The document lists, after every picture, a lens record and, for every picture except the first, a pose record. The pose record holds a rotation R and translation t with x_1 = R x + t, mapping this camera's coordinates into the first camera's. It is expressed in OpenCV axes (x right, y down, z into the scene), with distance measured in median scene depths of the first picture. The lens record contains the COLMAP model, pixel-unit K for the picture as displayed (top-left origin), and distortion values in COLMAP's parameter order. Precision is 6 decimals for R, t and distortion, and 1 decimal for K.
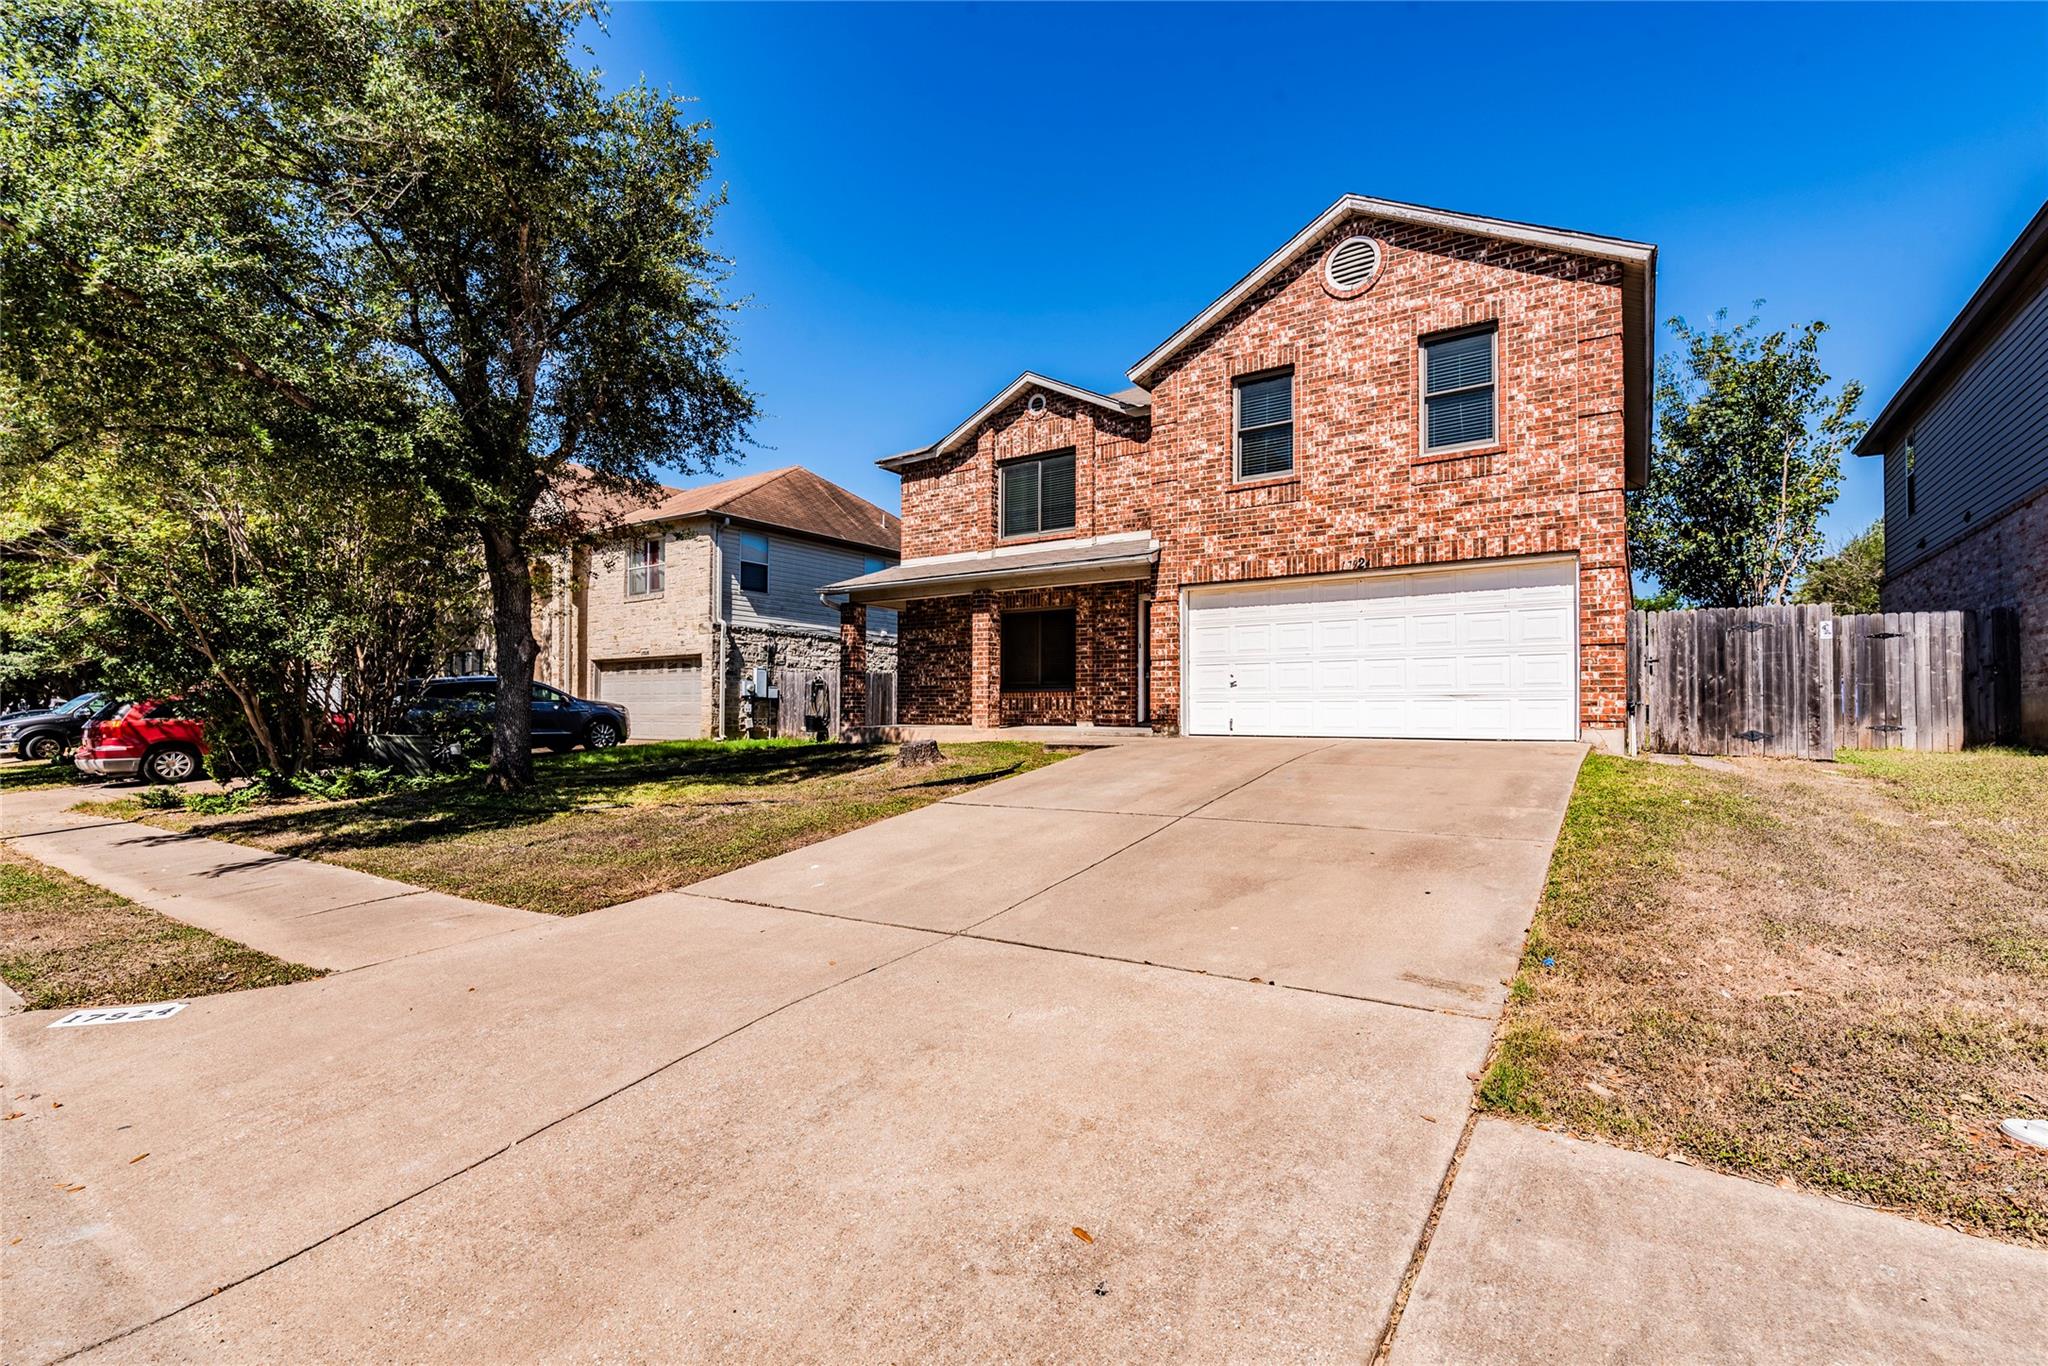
lens RADIAL K [[880.2, 0, 1058.9], [0, 880.2, 709.6], [0, 0, 1]] dist [0.000651, 0.000035]
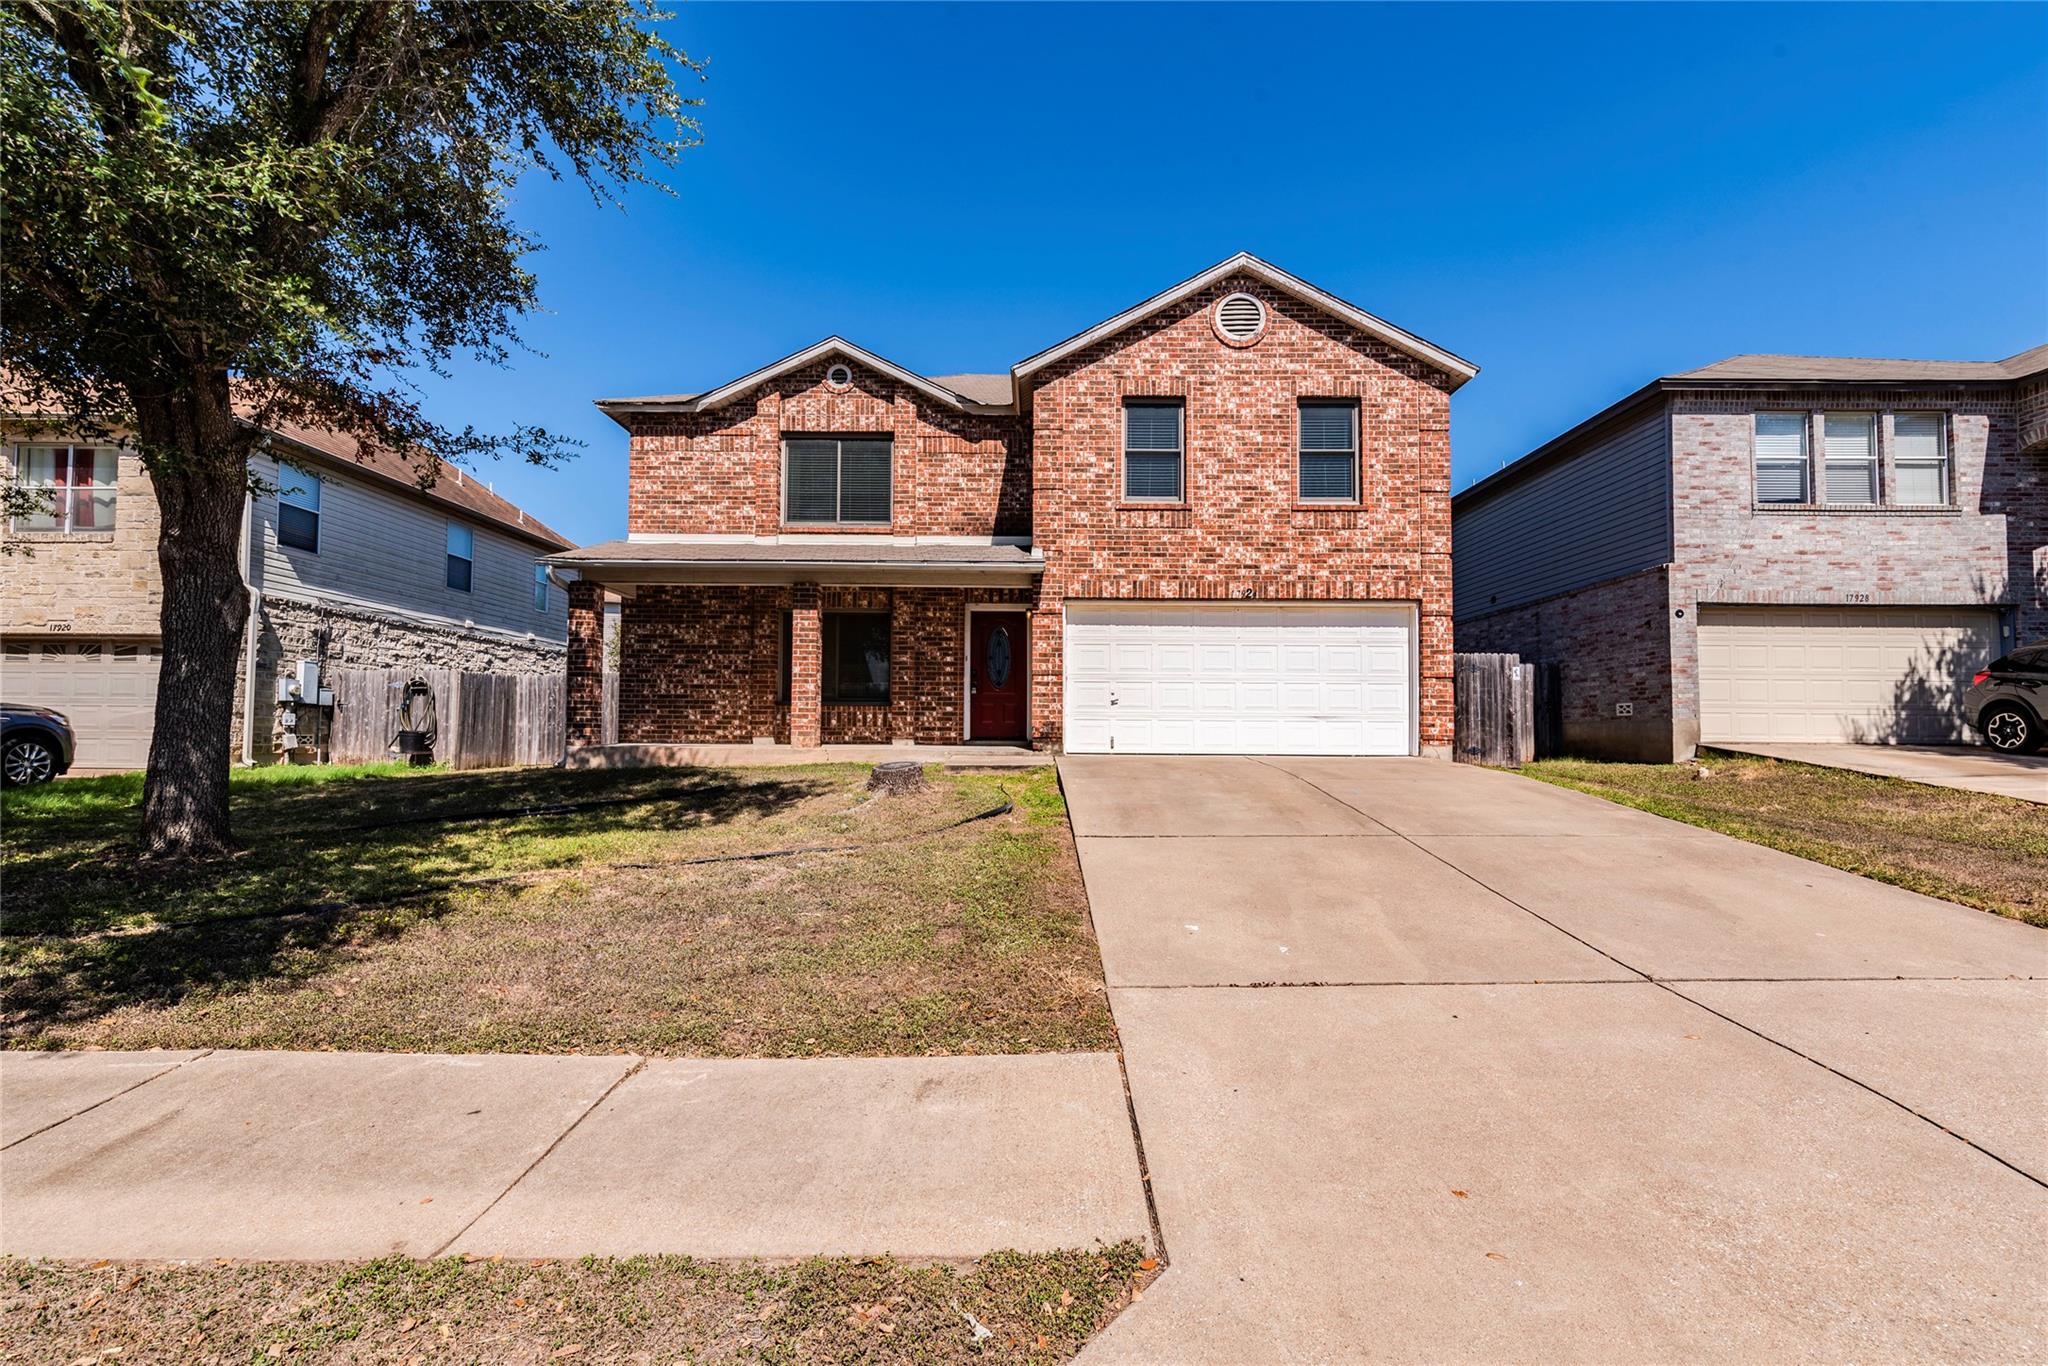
lens RADIAL K [[869.6, 0, 1031.2], [0, 869.6, 713.3], [0, 0, 1]] dist [0.001454, 0.000229]
pose [[0.841340, 0.017483, 0.540223, -0.323594], [-0.008104, 0.999772, -0.019734, 0.003096], [-0.540445, 0.012225, 0.841290, 0.174785]]
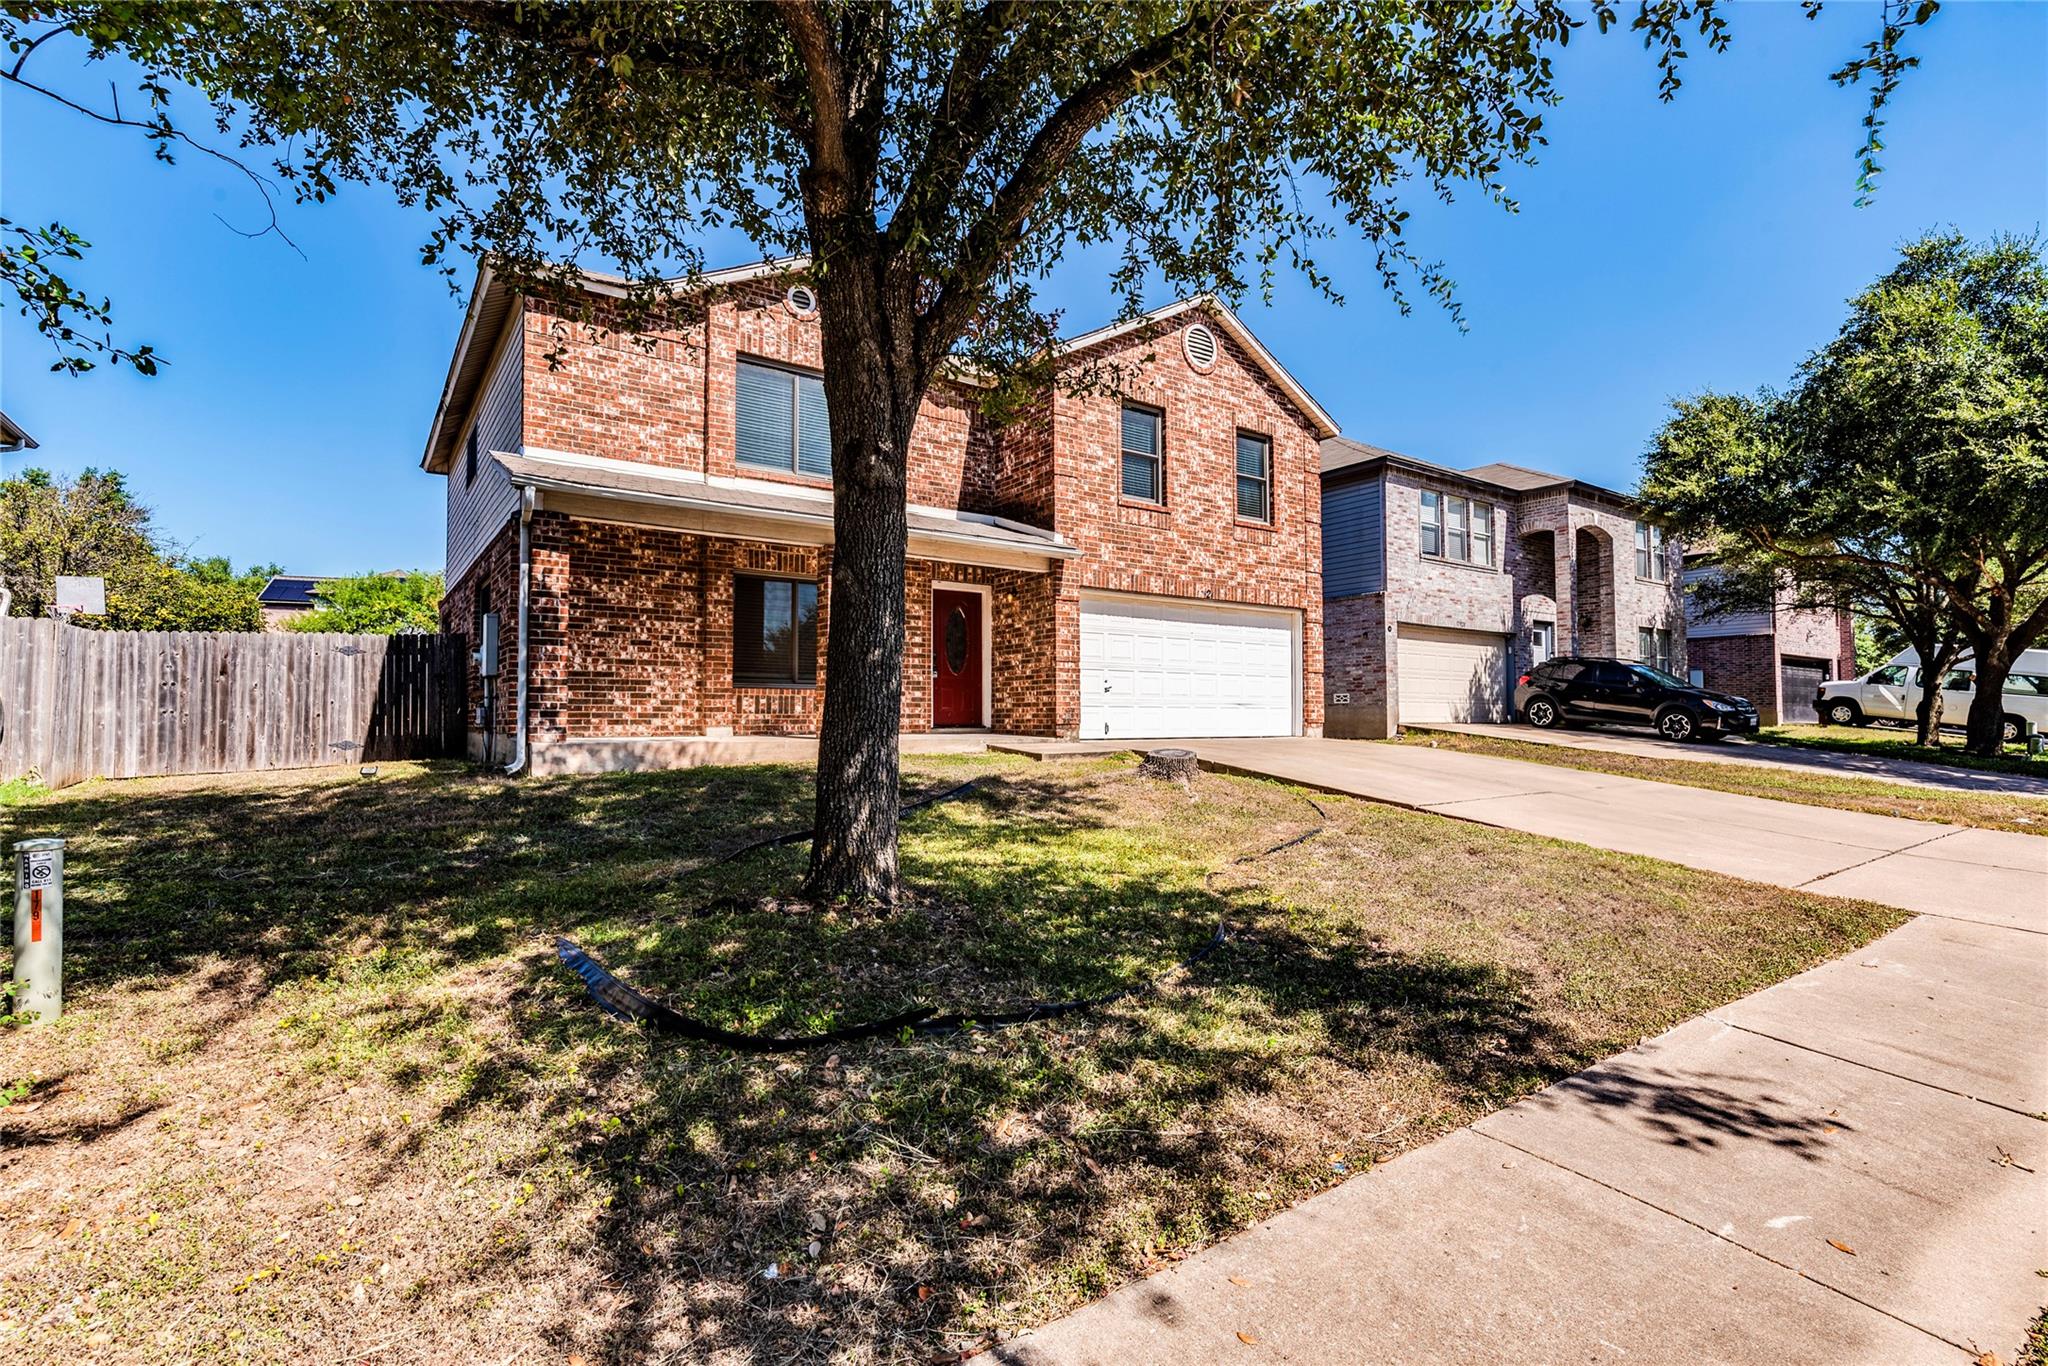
lens RADIAL K [[927.5, 0, 1020.7], [0, 927.5, 699.5], [0, 0, 1]] dist [0.000647, -0.000014]
pose [[0.381764, 0.018721, 0.924070, -0.665023], [-0.002867, 0.999814, -0.019071, 0.003181], [-0.924255, 0.004631, 0.381747, 0.531884]]
